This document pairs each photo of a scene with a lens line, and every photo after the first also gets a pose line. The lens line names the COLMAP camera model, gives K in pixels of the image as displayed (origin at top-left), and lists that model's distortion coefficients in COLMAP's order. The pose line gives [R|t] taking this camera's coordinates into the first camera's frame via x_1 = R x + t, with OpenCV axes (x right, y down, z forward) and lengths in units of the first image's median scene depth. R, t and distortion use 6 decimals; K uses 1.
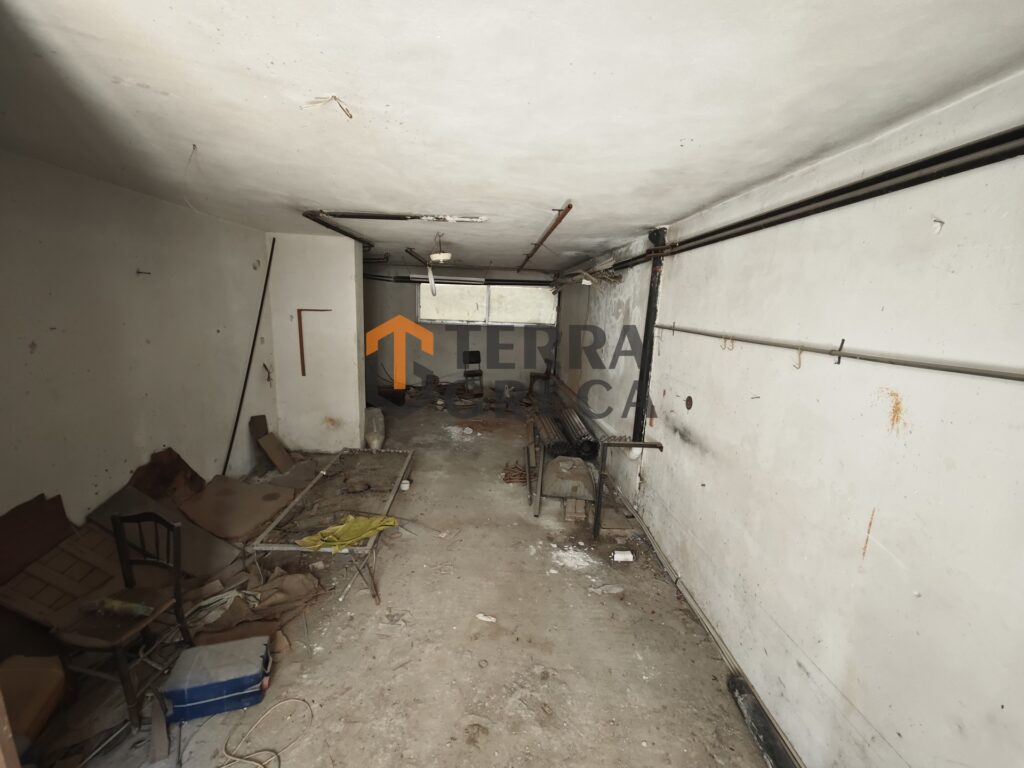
lens RADIAL K [[423.7, 0, 512.3], [0, 423.7, 385.4], [0, 0, 1]] dist [-0.006293, 0.002986]
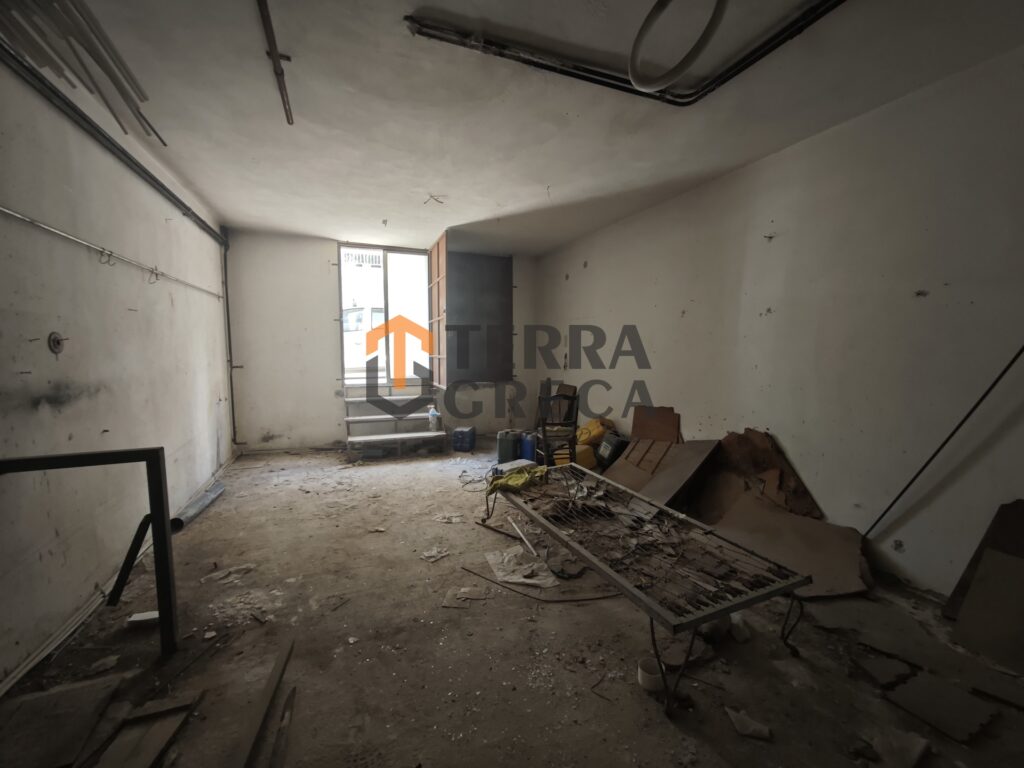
lens RADIAL K [[423.7, 0, 511.4], [0, 423.7, 385.3], [0, 0, 1]] dist [-0.006293, 0.002986]
pose [[-0.943329, -0.015203, -0.331512, -0.016559], [-0.104335, 0.961883, 0.252777, -0.113105], [0.315033, 0.273040, -0.908958, 1.585988]]
